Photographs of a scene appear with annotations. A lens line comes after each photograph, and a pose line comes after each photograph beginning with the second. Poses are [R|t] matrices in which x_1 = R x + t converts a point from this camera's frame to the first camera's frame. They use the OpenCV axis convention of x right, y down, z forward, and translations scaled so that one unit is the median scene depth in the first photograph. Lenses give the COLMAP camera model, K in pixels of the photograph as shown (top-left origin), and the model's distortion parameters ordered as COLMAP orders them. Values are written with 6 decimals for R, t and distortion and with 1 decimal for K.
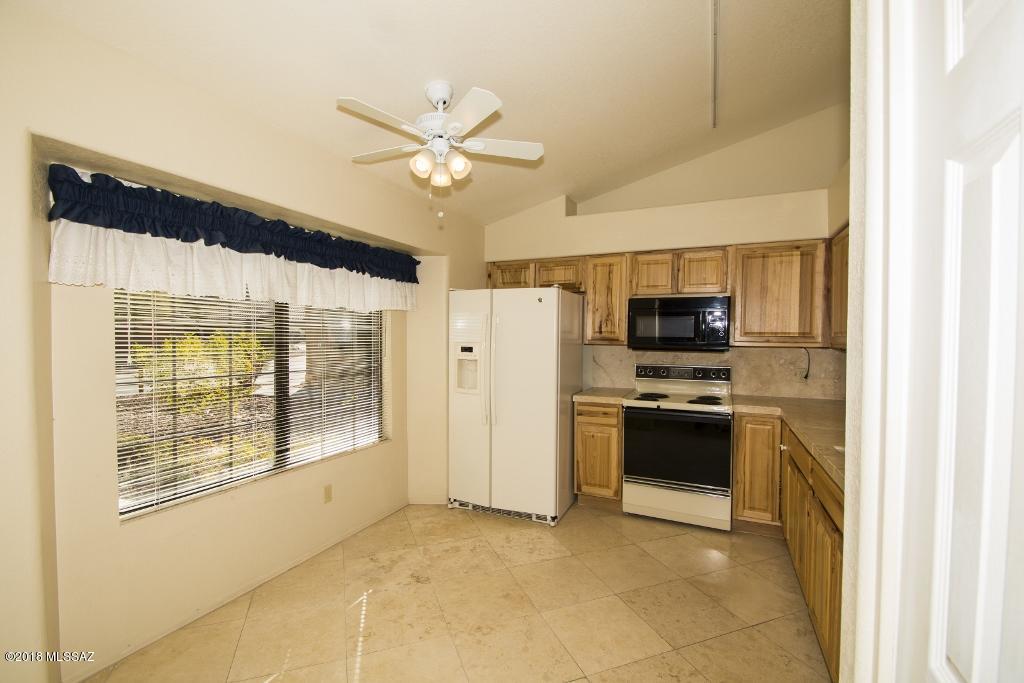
lens RADIAL K [[448.9, 0, 506.6], [0, 448.9, 346.2], [0, 0, 1]] dist [0.001057, -0.012044]
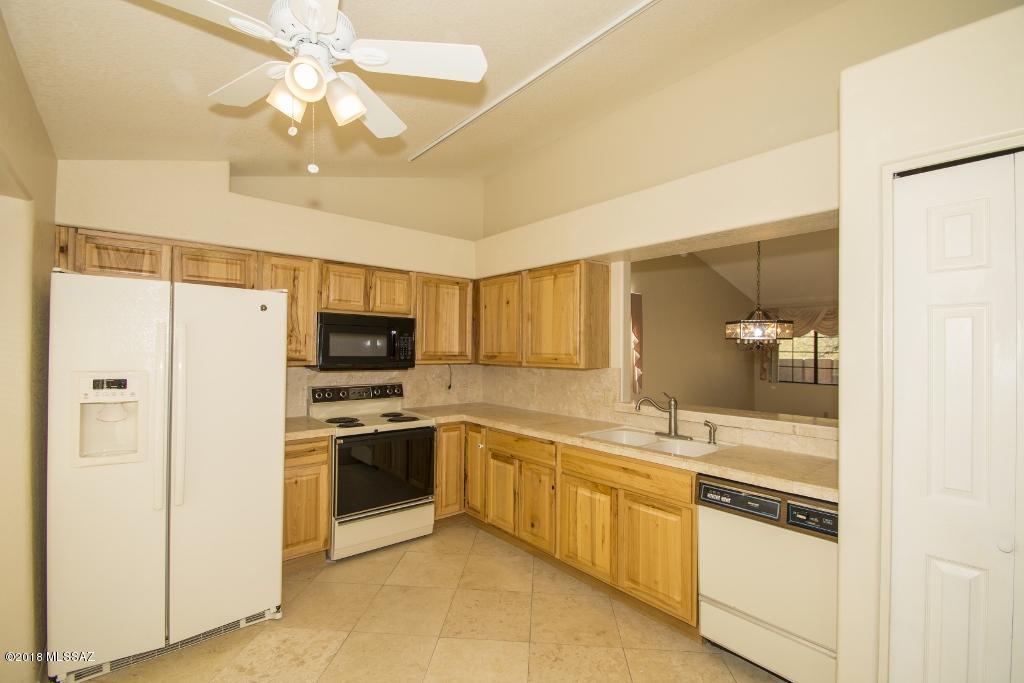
lens RADIAL K [[448.9, 0, 506.6], [0, 448.9, 346.2], [0, 0, 1]] dist [0.001057, -0.012044]
pose [[0.416292, 0.006819, 0.909206, -0.384300], [0.016423, 0.999752, -0.015018, -0.022999], [-0.909083, 0.021184, 0.416077, 0.333272]]
